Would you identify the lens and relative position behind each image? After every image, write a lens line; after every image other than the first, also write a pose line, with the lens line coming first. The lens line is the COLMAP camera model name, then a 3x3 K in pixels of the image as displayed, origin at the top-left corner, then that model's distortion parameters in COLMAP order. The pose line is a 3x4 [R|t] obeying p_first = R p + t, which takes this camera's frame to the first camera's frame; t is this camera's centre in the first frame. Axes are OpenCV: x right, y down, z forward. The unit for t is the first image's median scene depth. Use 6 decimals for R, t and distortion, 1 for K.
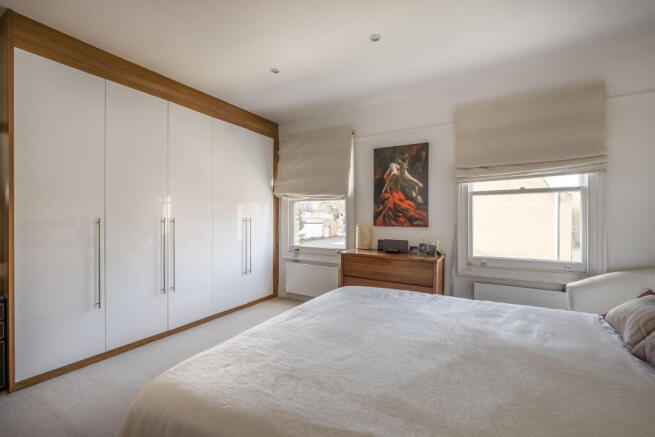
lens RADIAL K [[297.5, 0, 327.5], [0, 297.5, 218.5], [0, 0, 1]] dist [0.000819, 0.000055]
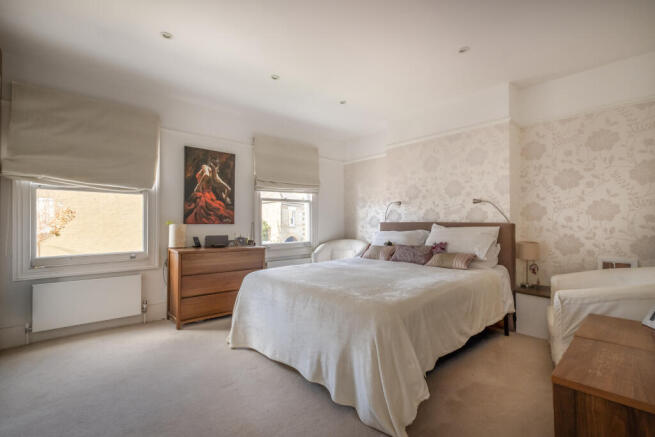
lens RADIAL K [[297.5, 0, 327.5], [0, 297.5, 218.5], [0, 0, 1]] dist [0.000819, 0.000055]
pose [[0.286300, 0.011614, 0.958070, -0.690385], [0.004710, 0.999897, -0.013529, 0.023861], [-0.958128, 0.008386, 0.286216, 0.281344]]
